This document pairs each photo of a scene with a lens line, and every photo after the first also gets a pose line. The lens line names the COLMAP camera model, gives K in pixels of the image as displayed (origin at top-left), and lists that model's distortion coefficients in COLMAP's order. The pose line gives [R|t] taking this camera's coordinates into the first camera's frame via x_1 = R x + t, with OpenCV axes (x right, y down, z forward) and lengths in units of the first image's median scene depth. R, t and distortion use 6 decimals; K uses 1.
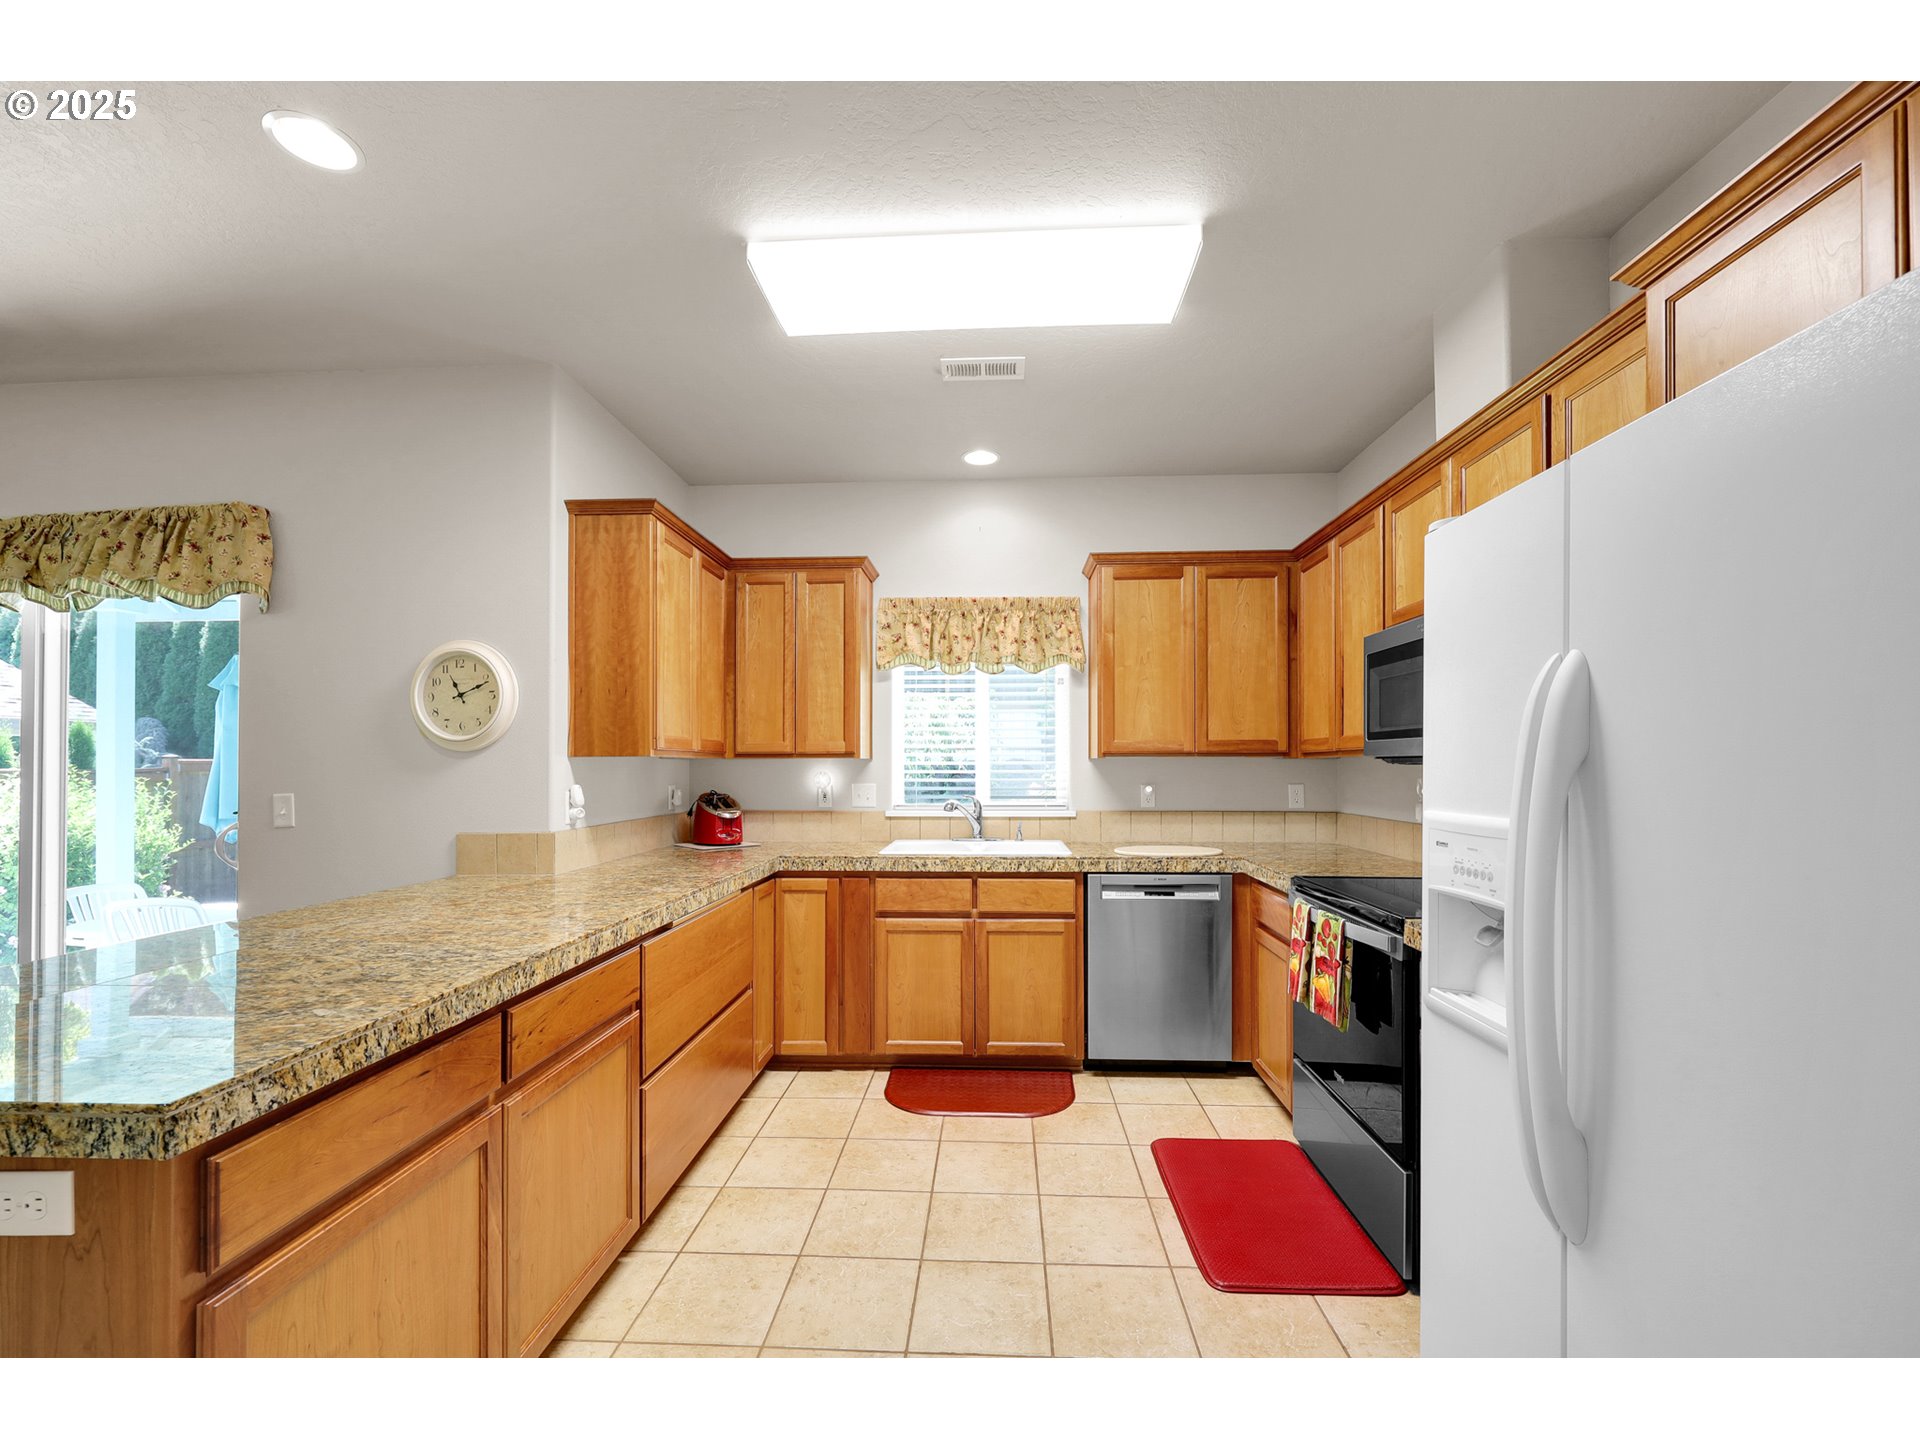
lens RADIAL K [[776.1, 0, 962.2], [0, 776.1, 759.0], [0, 0, 1]] dist [-0.005536, -0.000427]
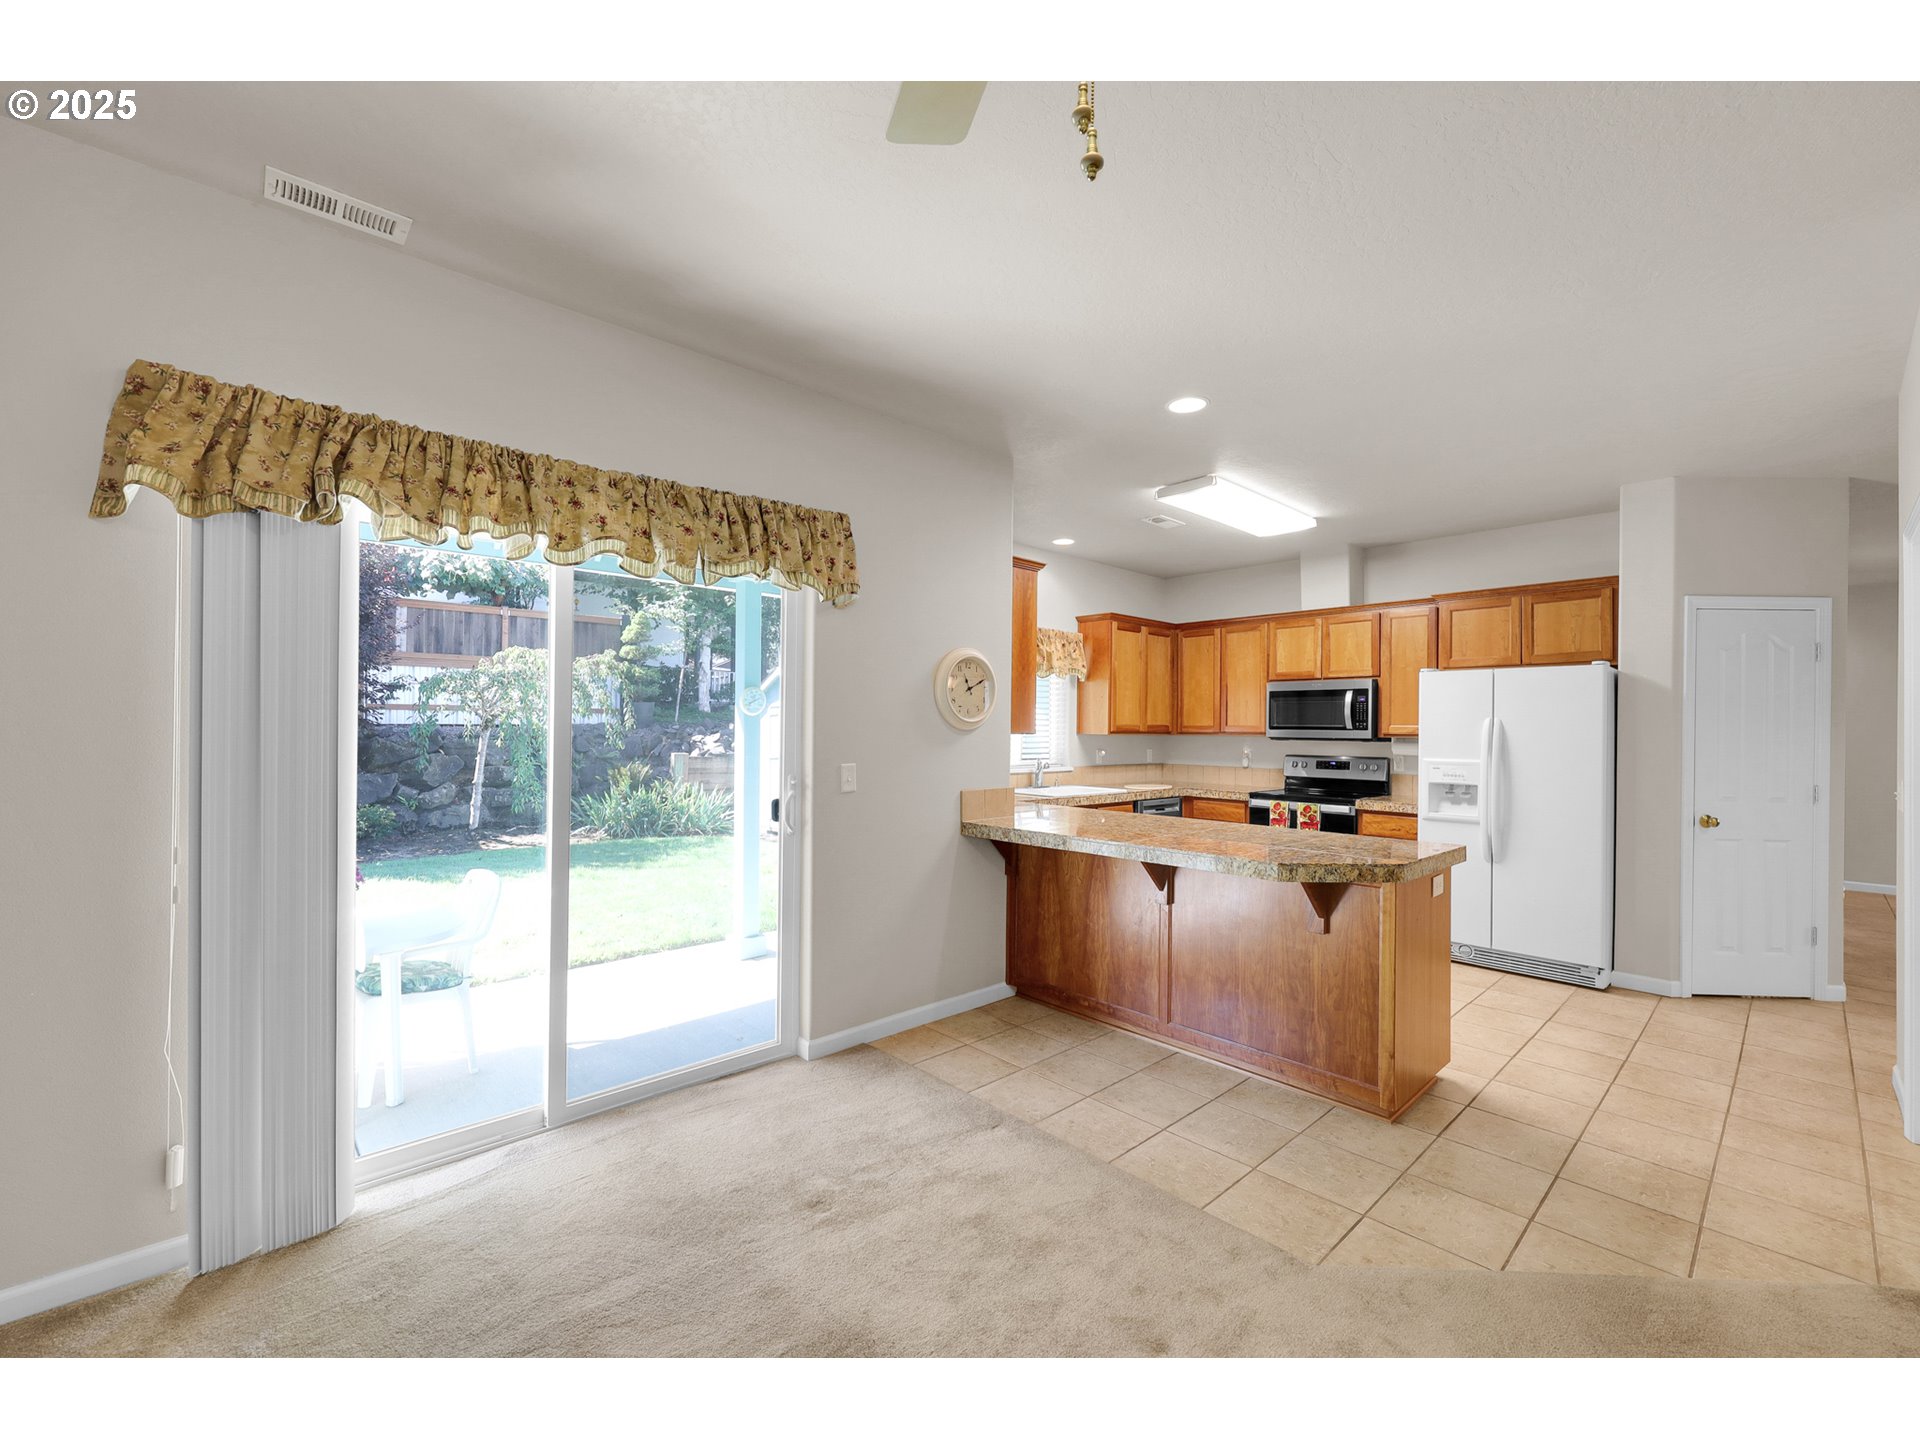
lens RADIAL K [[794.5, 0, 961.4], [0, 794.5, 722.8], [0, 0, 1]] dist [-0.002540, -0.000351]
pose [[0.698795, 0.017052, 0.715119, -1.592533], [-0.019878, 0.999793, -0.004415, -0.015425], [-0.715046, -0.011130, 0.698989, 0.033566]]
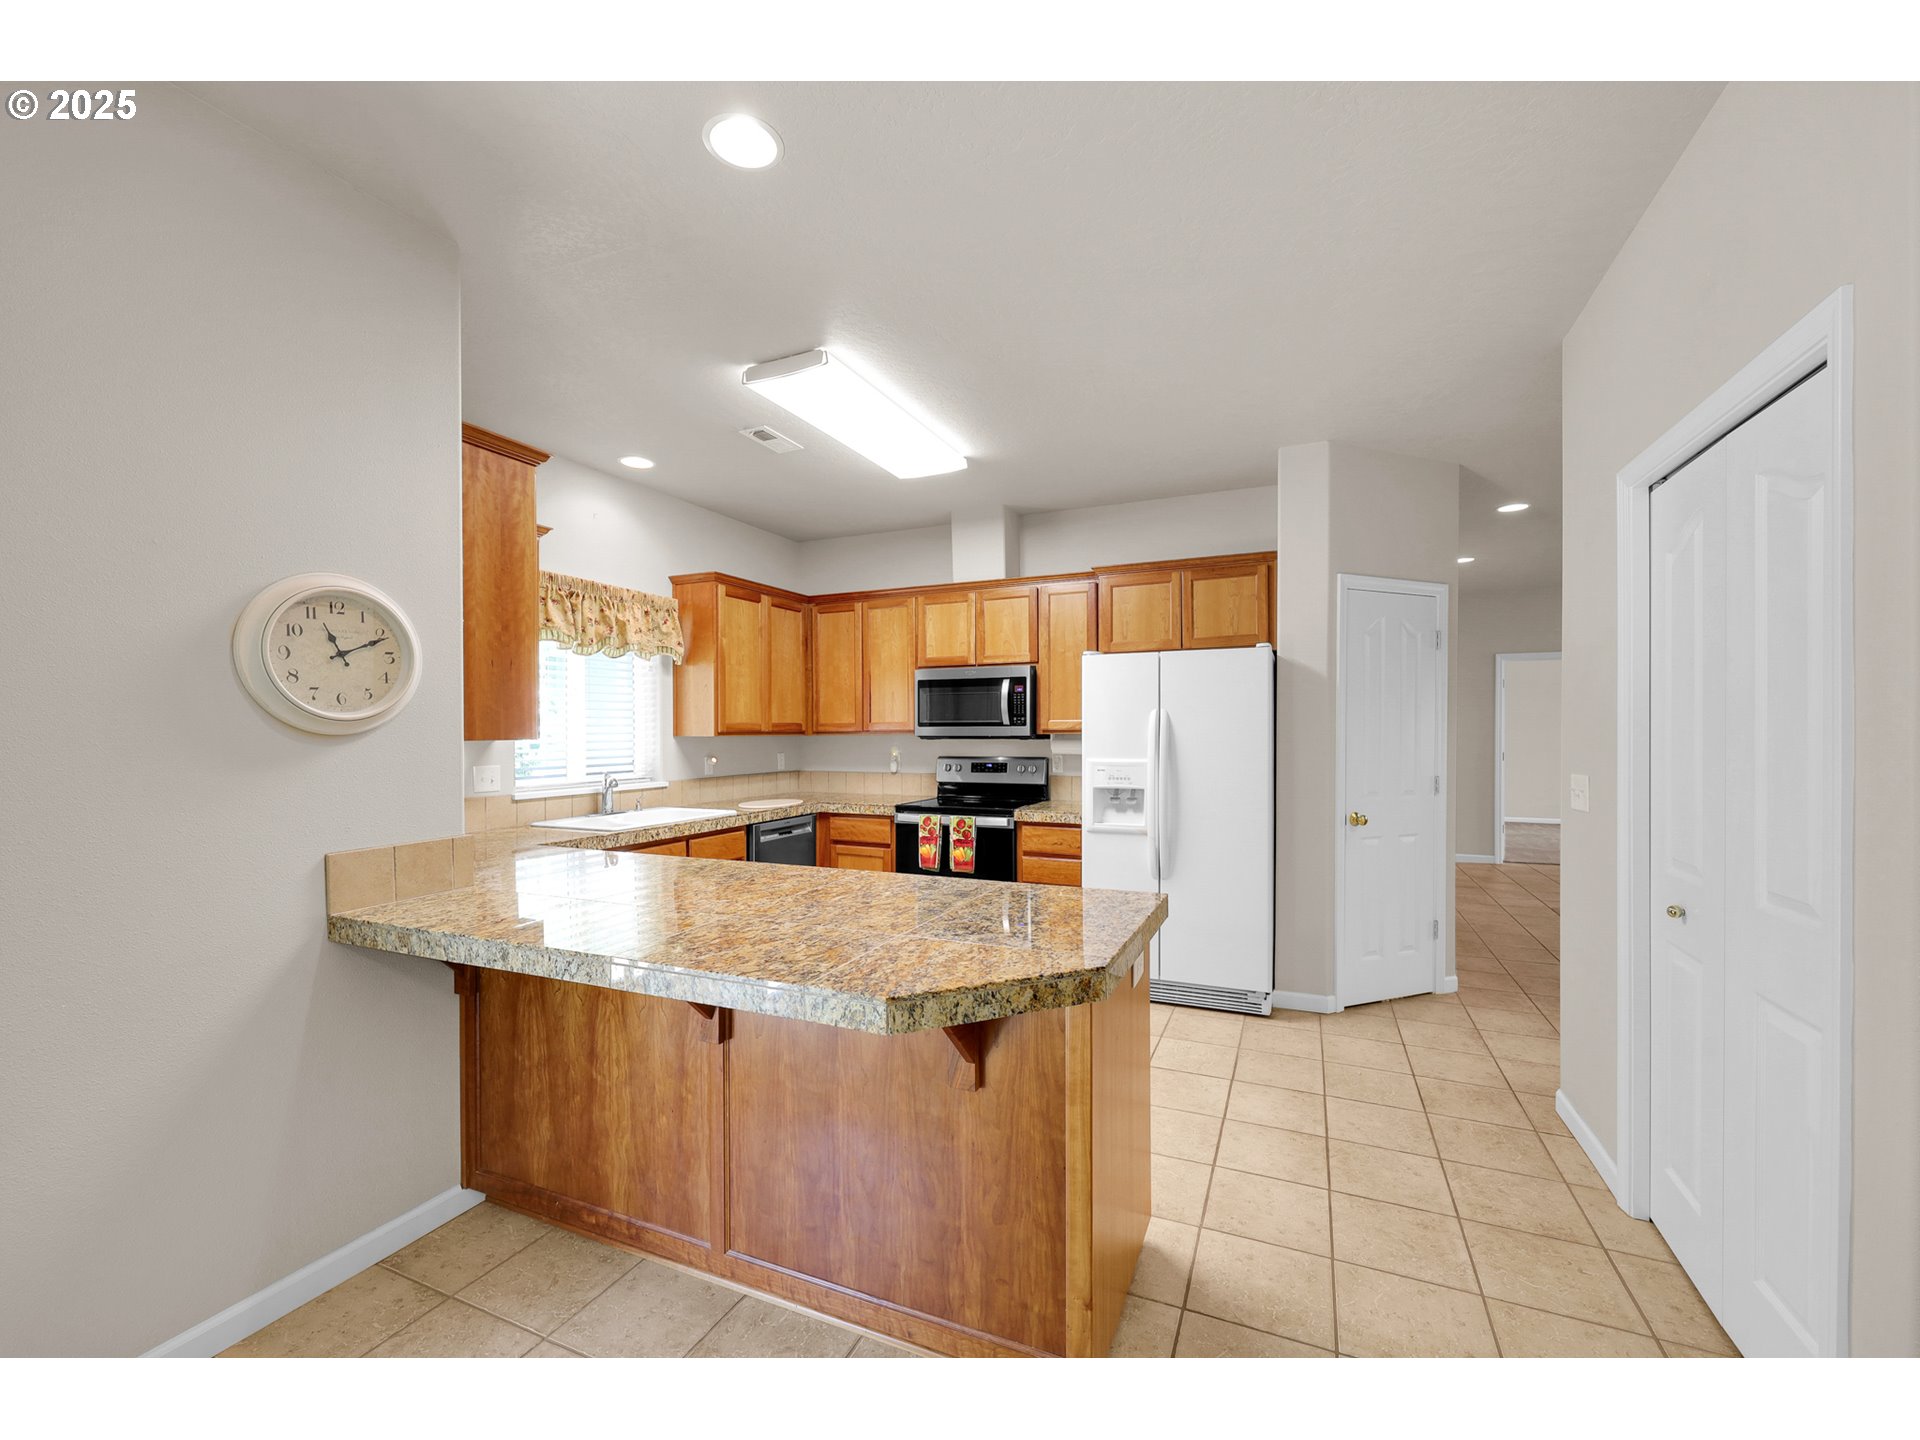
lens RADIAL K [[776.1, 0, 965.5], [0, 776.1, 737.2], [0, 0, 1]] dist [-0.005536, -0.000427]
pose [[0.359789, -0.006791, 0.933009, -1.053109], [-0.005371, 0.999942, 0.009349, -0.016793], [-0.933018, -0.008375, 0.359732, 0.219054]]
